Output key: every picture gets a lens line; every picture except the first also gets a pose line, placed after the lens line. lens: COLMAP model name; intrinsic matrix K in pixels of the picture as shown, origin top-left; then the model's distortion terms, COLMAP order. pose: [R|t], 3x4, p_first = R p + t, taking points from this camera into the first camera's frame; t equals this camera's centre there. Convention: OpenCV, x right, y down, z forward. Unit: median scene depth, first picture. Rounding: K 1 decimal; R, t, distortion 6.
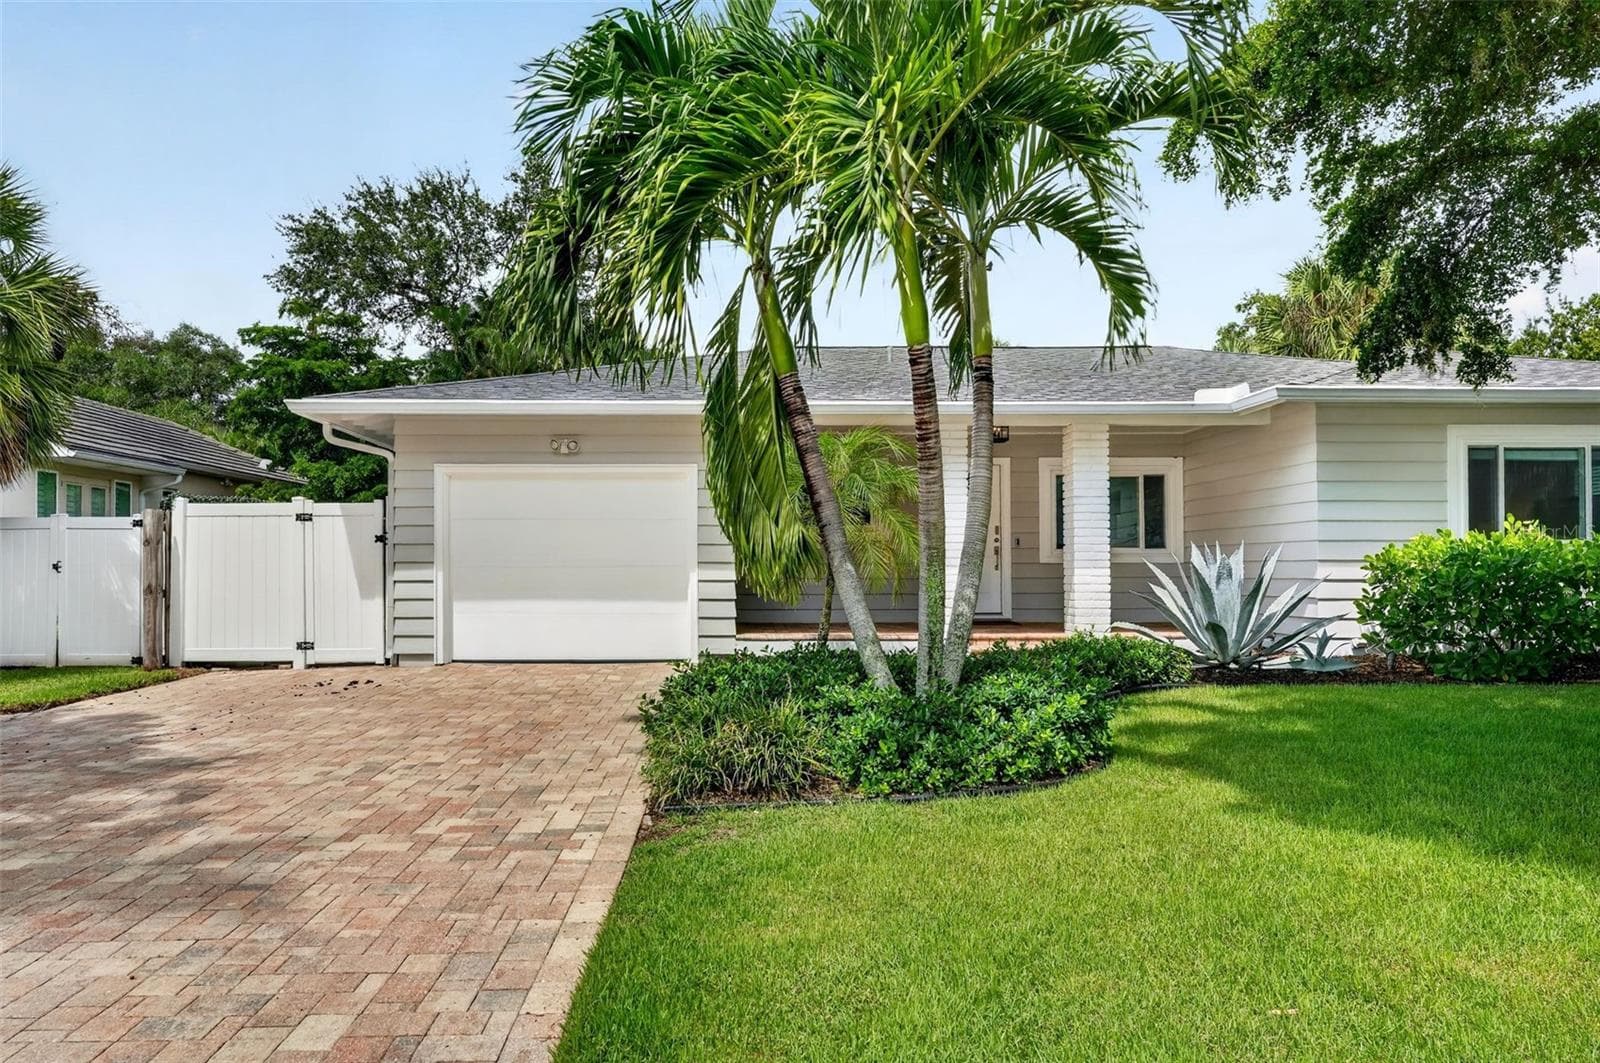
lens RADIAL K [[1117.6, 0, 750.9], [0, 1117.6, 534.4], [0, 0, 1]] dist [0.019358, -0.006620]
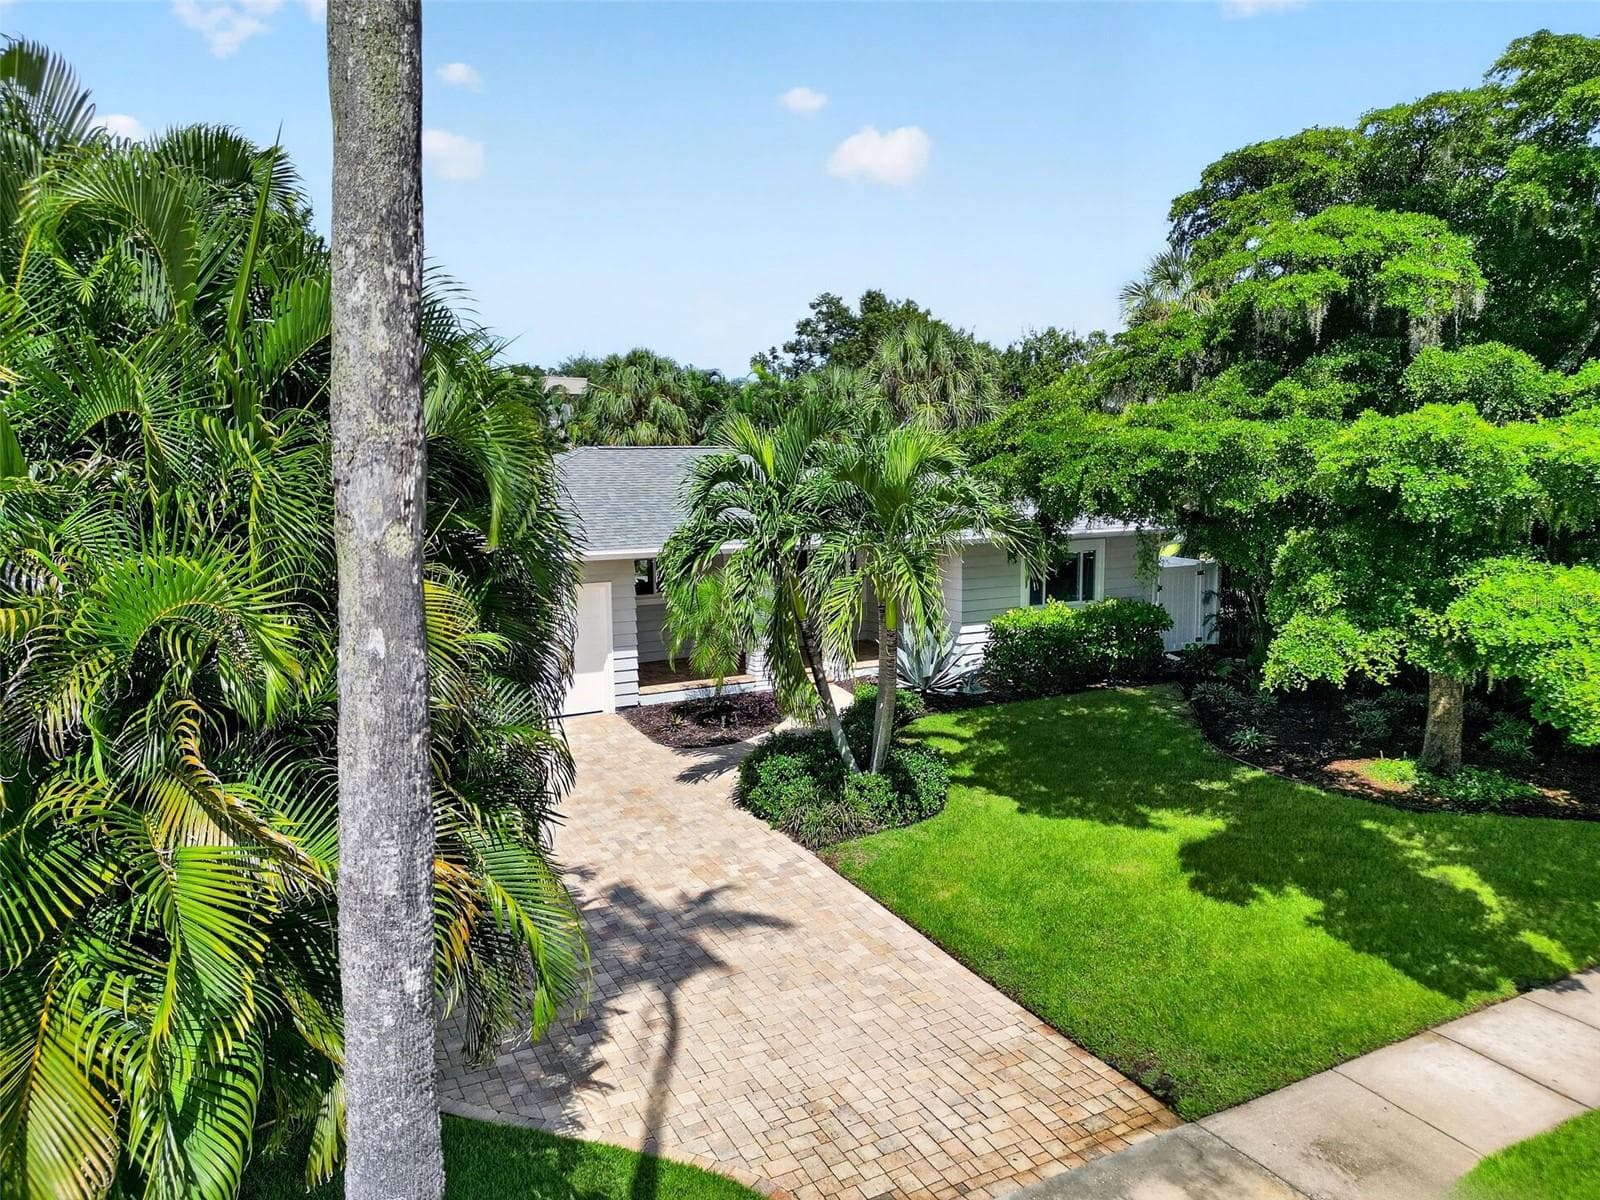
lens RADIAL K [[1125.0, 0, 799.4], [0, 1125.0, 591.9], [0, 0, 1]] dist [0.069000, -0.064354]
pose [[0.890476, -0.063249, 0.450613, -0.497952], [-0.006392, 0.988456, 0.151373, -0.276042], [-0.454985, -0.137674, 0.879792, -0.421622]]
